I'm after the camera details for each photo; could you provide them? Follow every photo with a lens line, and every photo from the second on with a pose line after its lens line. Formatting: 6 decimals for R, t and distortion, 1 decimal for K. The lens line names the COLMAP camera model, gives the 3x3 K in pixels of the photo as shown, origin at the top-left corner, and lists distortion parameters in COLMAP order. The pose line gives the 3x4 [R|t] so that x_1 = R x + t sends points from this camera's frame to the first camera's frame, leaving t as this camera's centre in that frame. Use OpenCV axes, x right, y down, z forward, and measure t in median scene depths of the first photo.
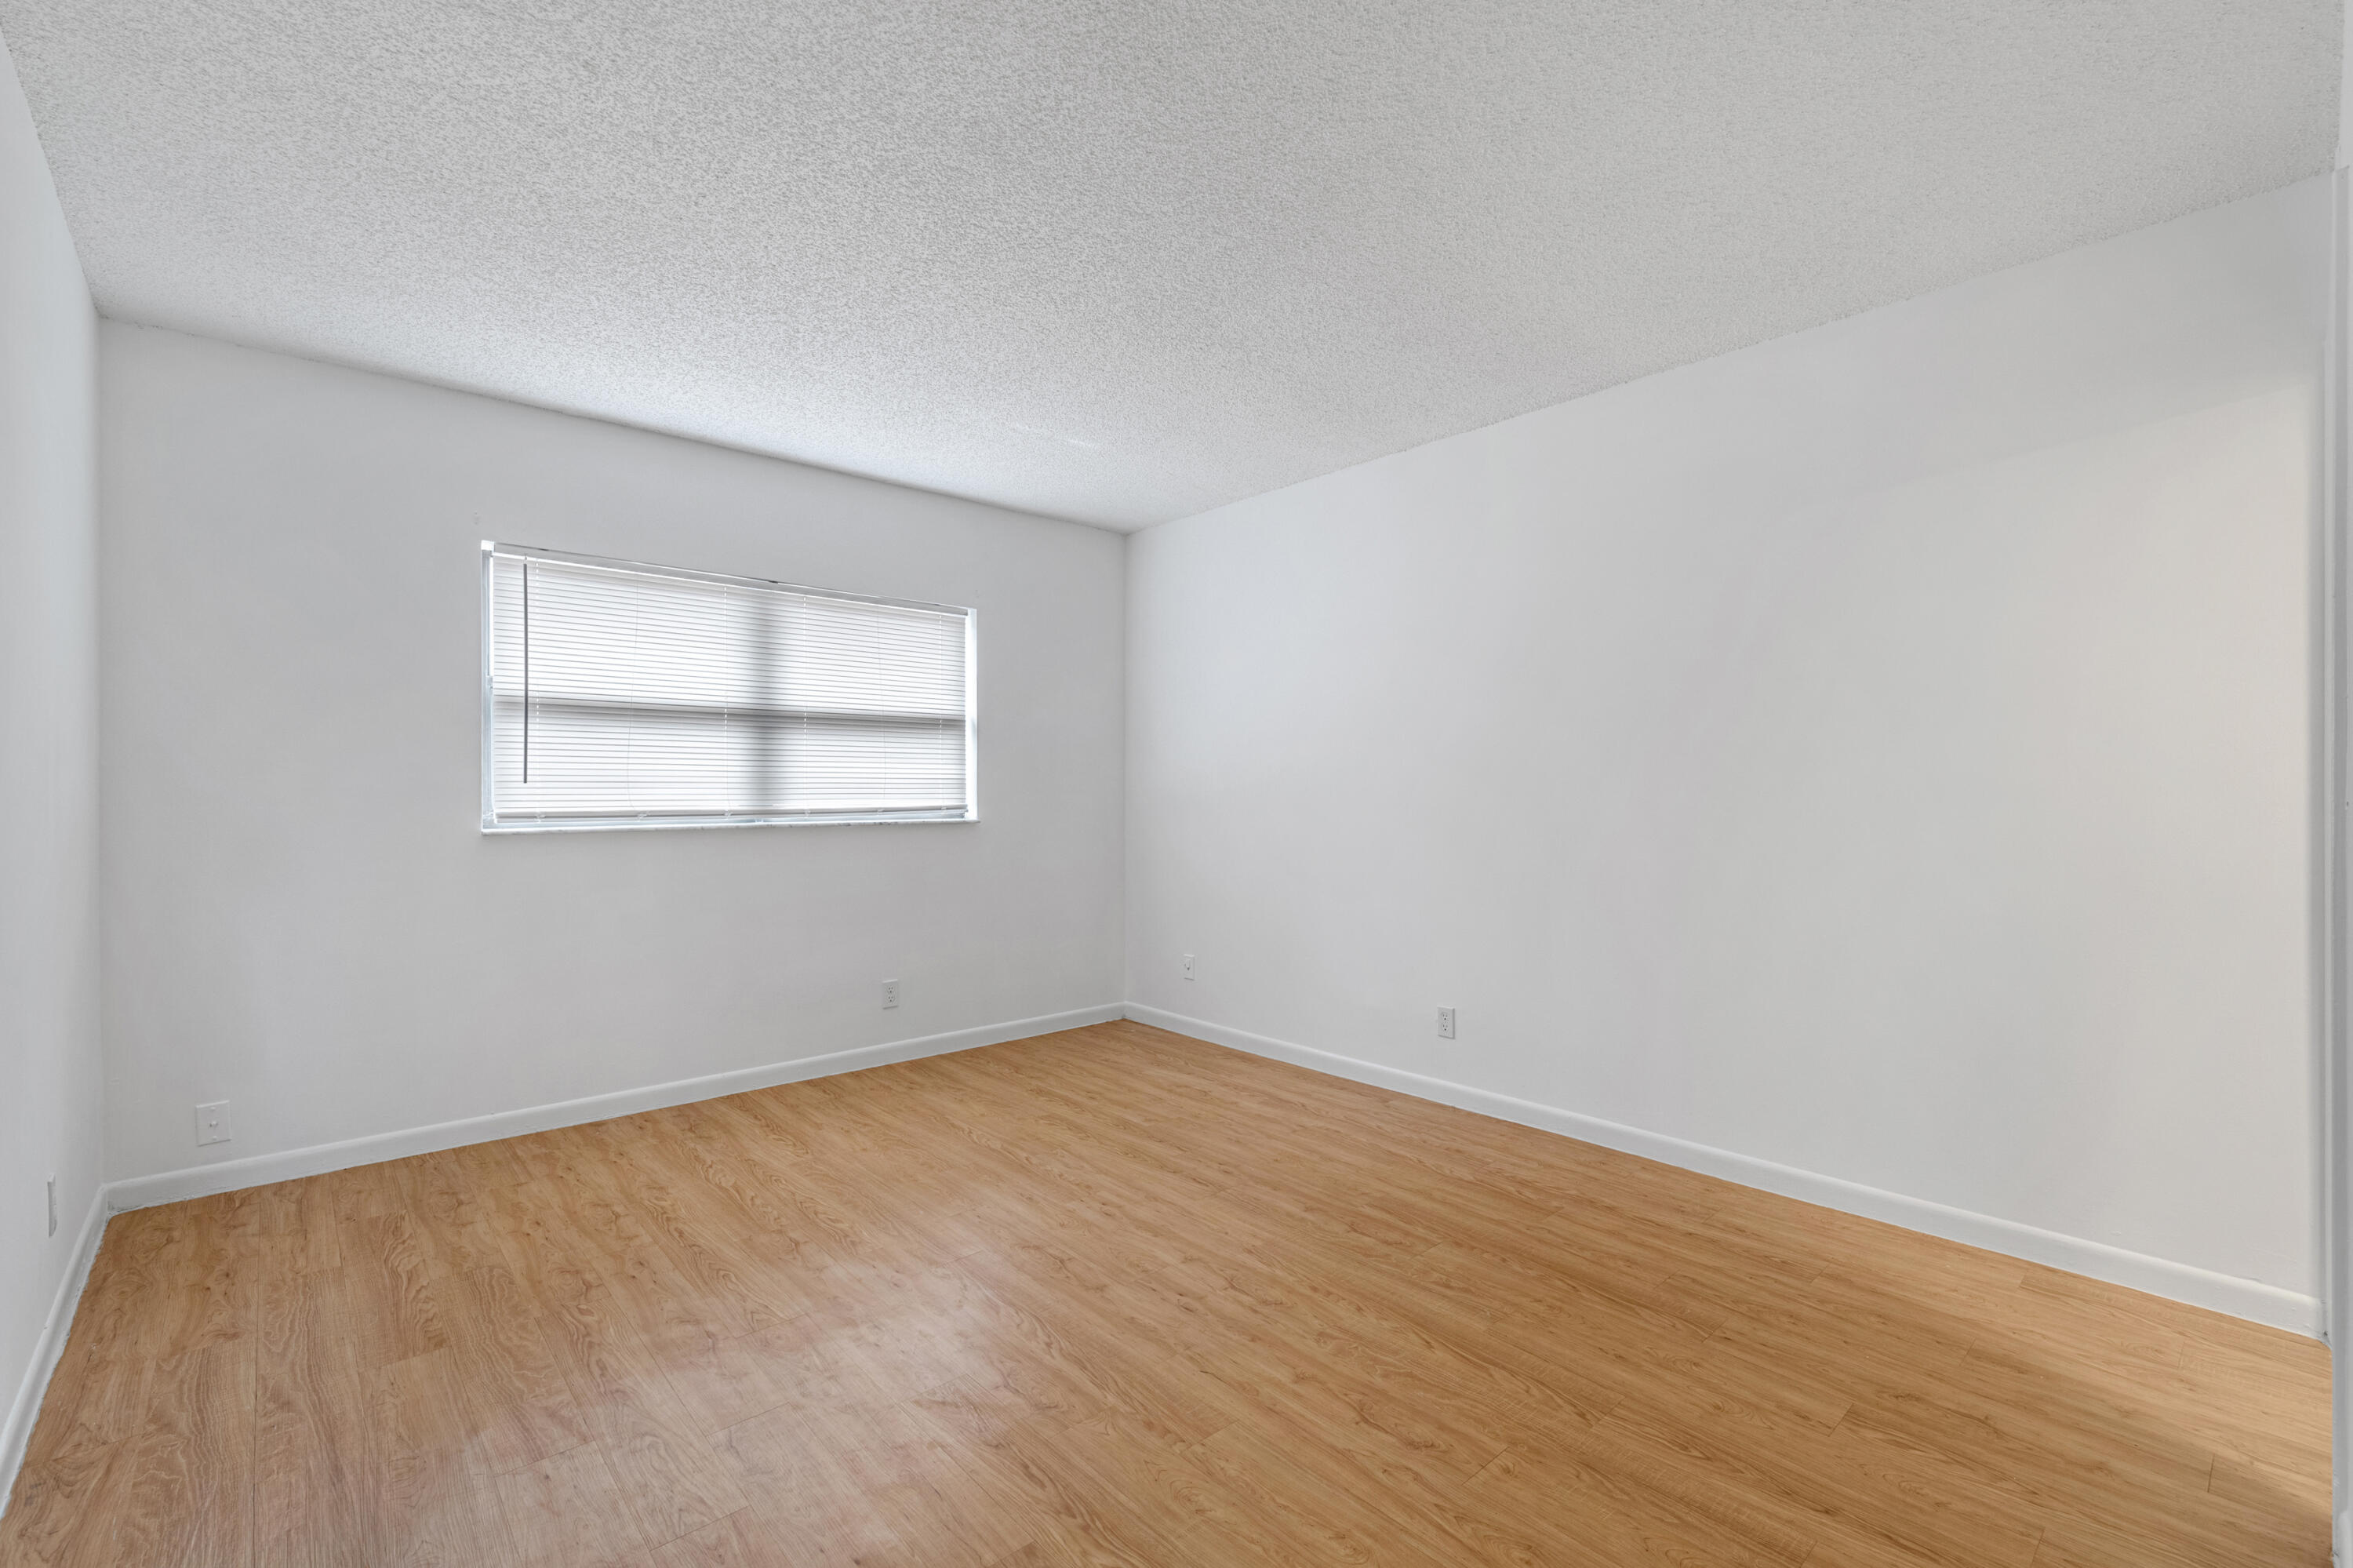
lens RADIAL K [[1017.3, 0, 1176.5], [0, 1017.3, 784.0], [0, 0, 1]] dist [0.000274, -0.000178]
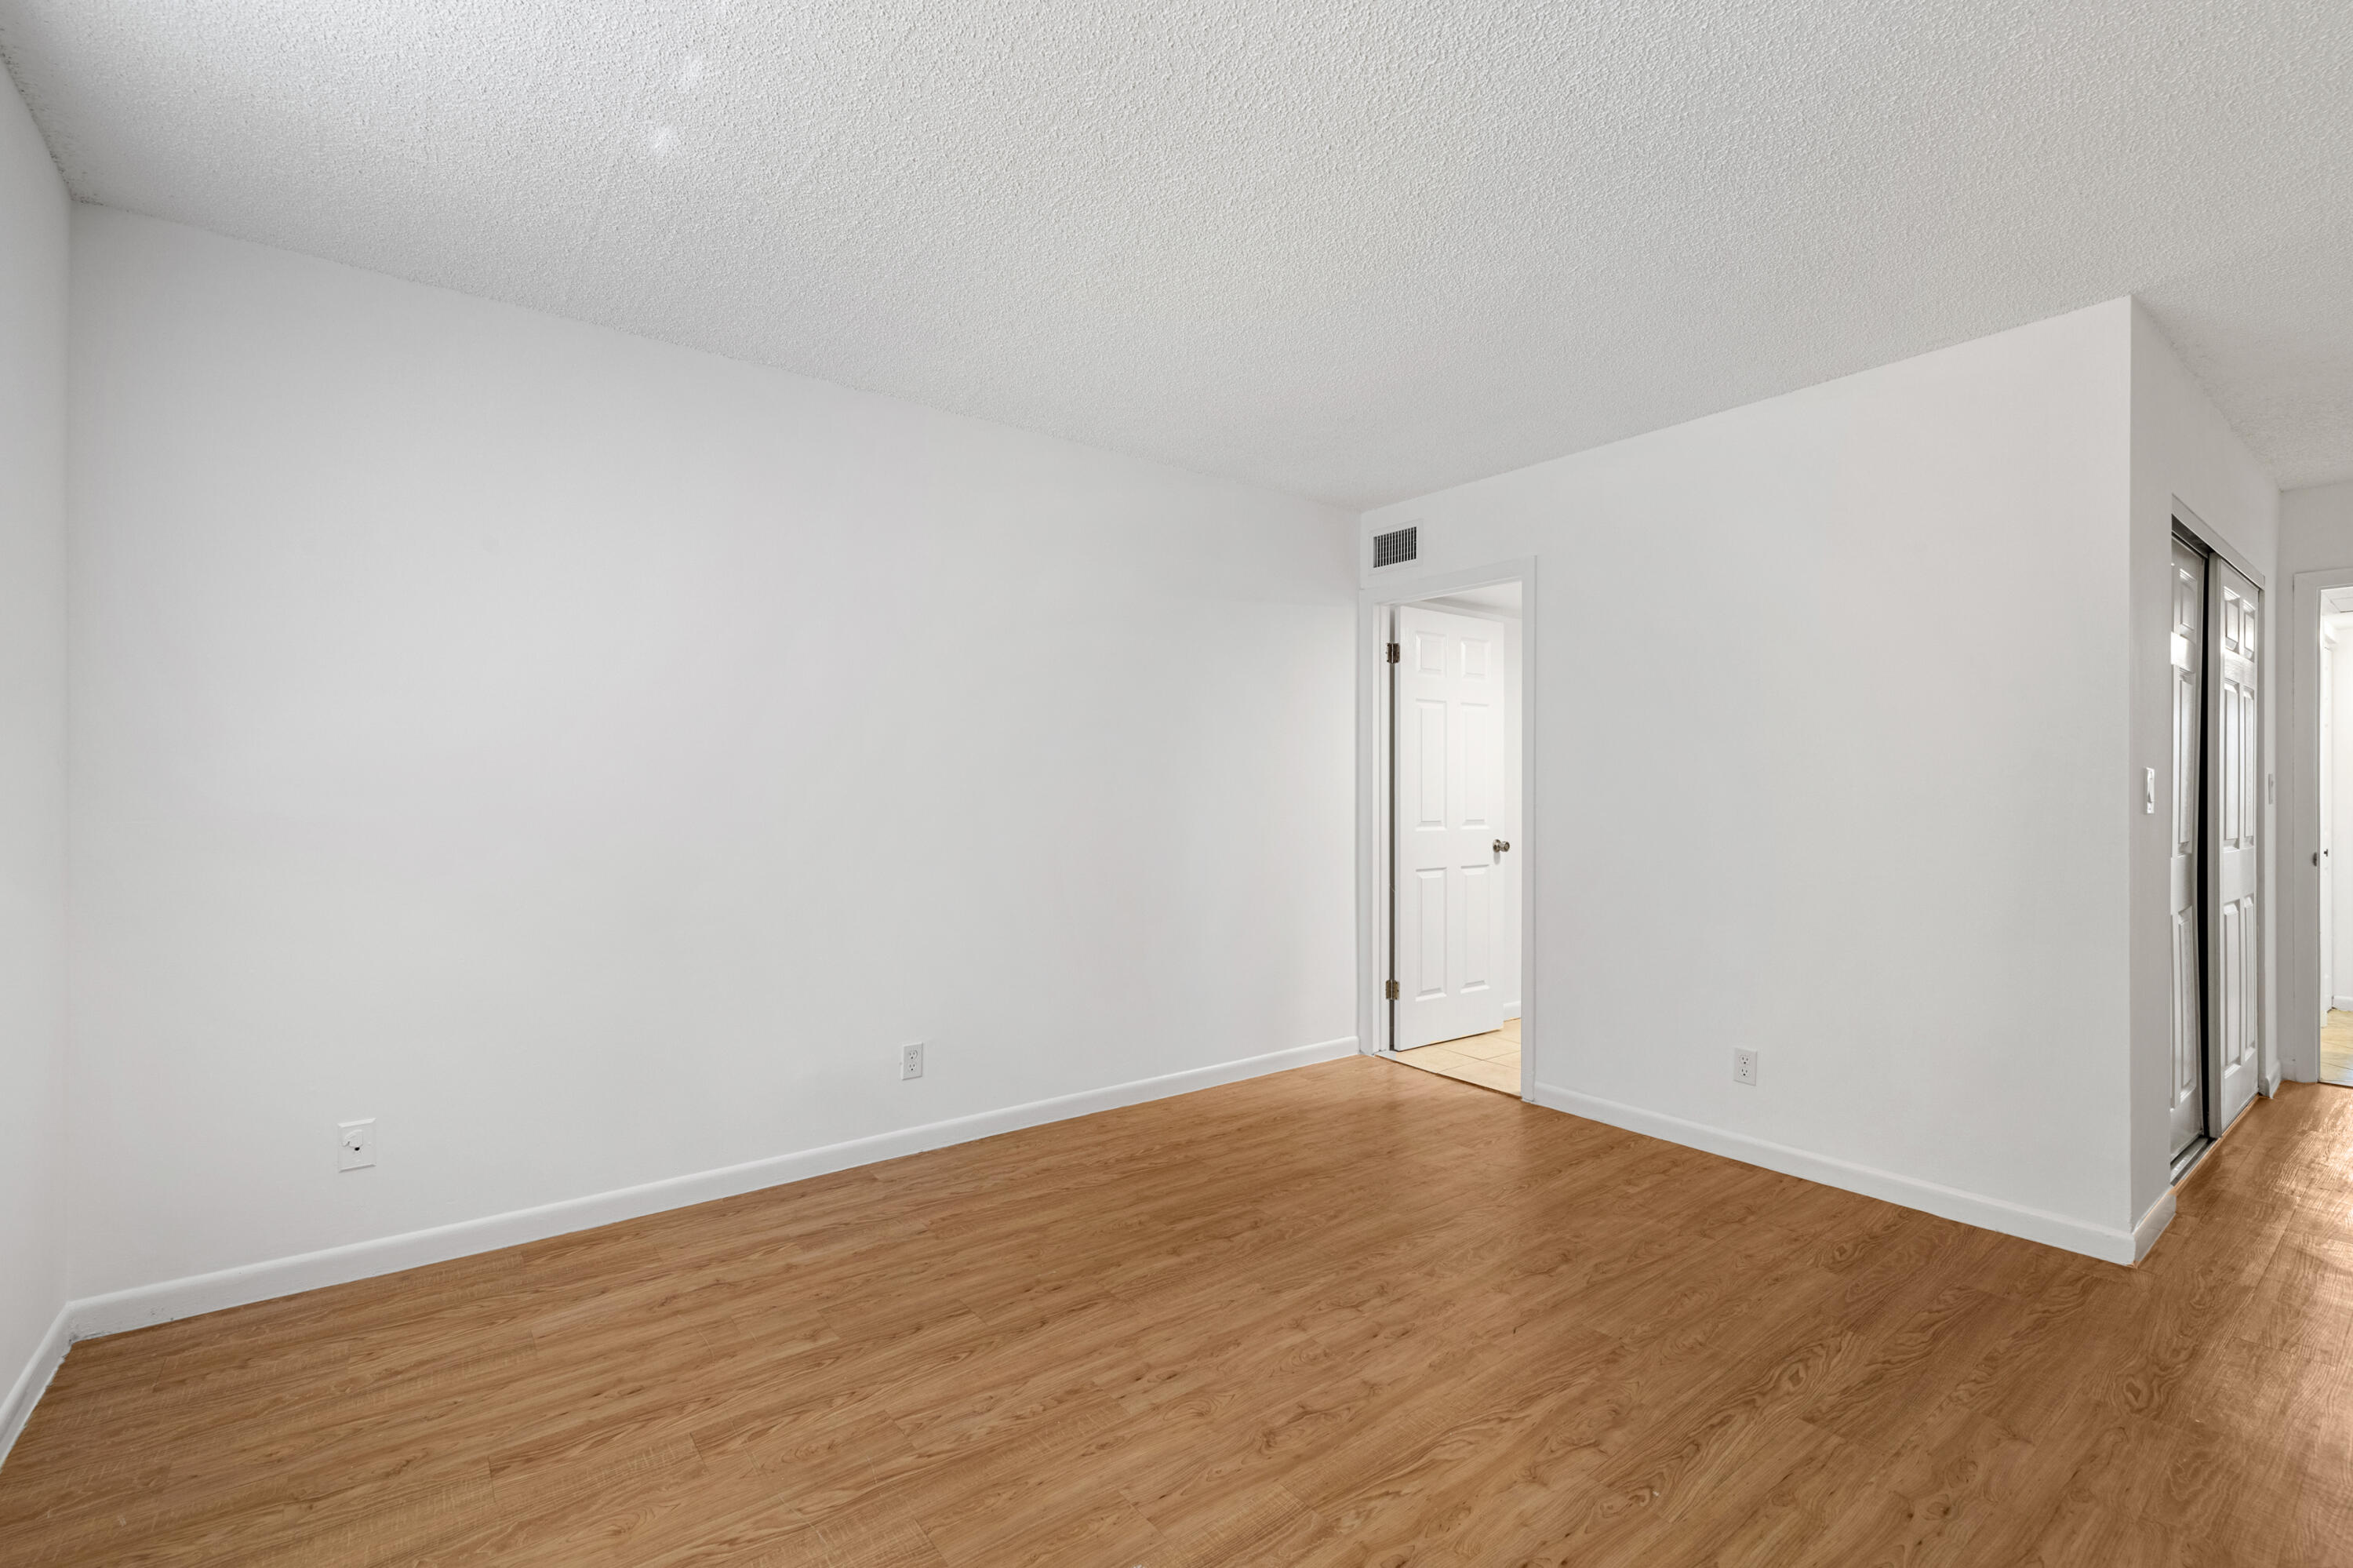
lens RADIAL K [[1017.3, 0, 1176.5], [0, 1017.3, 784.0], [0, 0, 1]] dist [0.000274, -0.000178]
pose [[0.074193, 0.009616, 0.997198, -0.705229], [-0.006475, 0.999937, -0.009161, -0.001111], [-0.997223, -0.005777, 0.074251, 0.822400]]
